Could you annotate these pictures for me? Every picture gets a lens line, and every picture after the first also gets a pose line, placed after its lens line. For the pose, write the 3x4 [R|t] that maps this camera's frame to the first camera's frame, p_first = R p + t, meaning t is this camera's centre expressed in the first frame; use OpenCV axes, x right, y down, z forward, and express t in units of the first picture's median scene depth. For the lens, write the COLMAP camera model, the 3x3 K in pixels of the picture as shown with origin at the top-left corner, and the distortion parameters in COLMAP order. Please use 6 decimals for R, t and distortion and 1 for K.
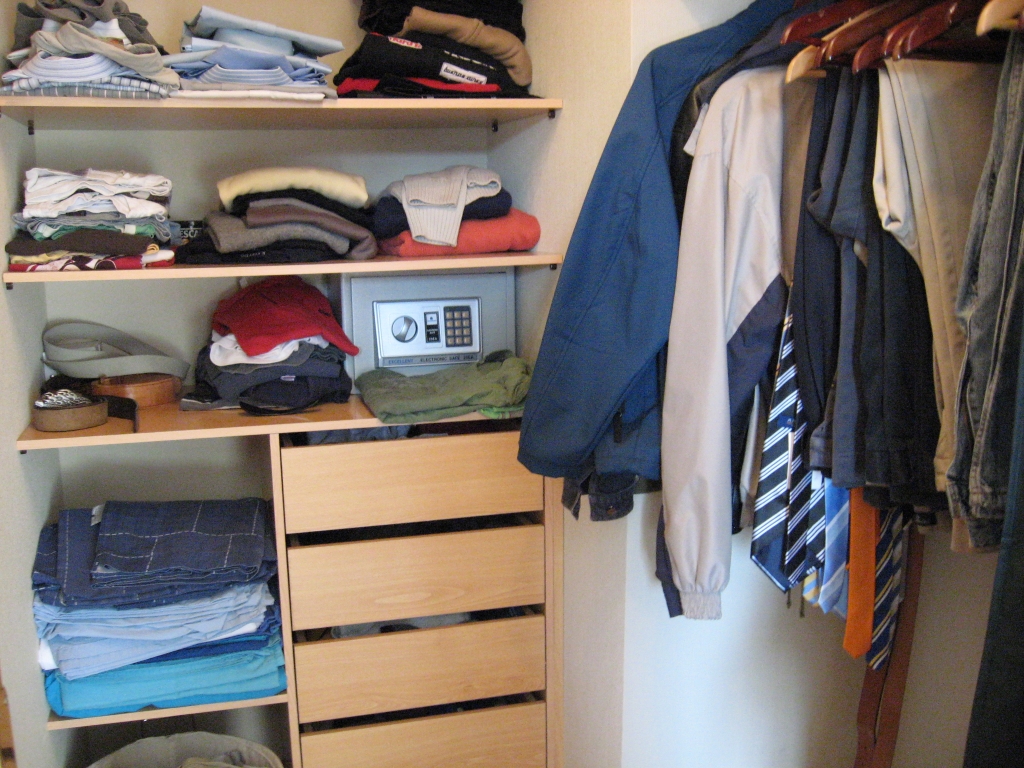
lens RADIAL K [[1057.5, 0, 511.7], [0, 1057.5, 385.1], [0, 0, 1]] dist [-0.115884, 0.000000]
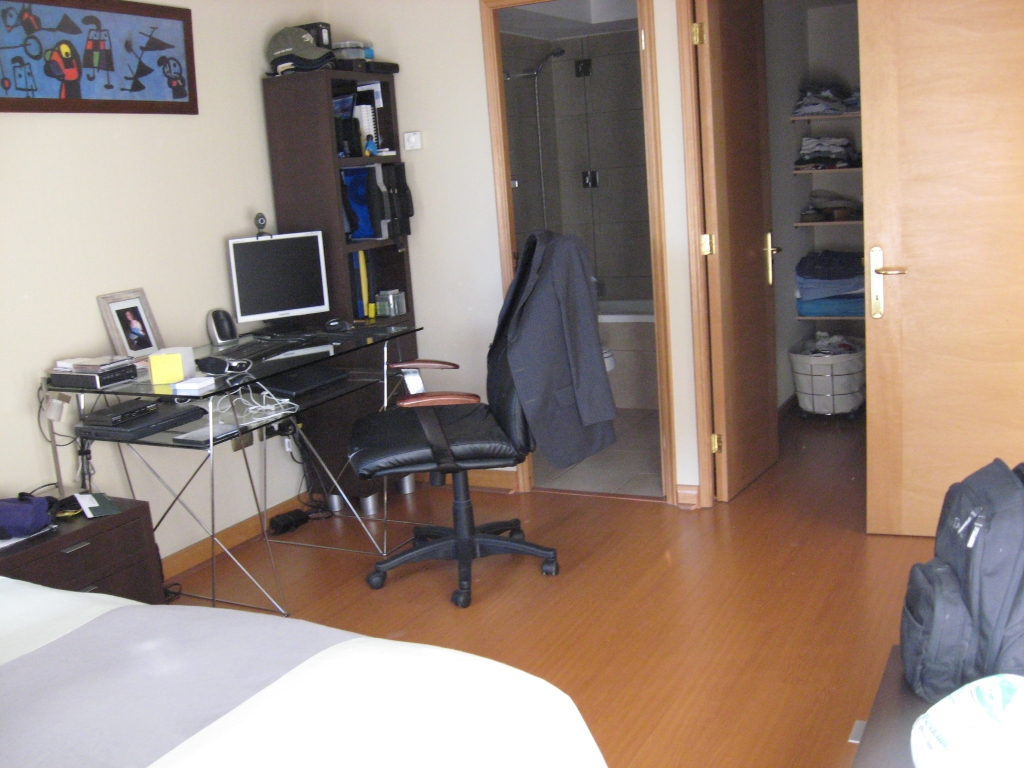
lens RADIAL K [[1057.5, 0, 509.6], [0, 1057.5, 385.9], [0, 0, 1]] dist [-0.115884, 0.000000]
pose [[0.703439, 0.098608, -0.703882, 1.214585], [-0.053283, 0.994859, 0.086123, 0.318538], [0.708756, -0.023077, 0.705076, -1.905251]]
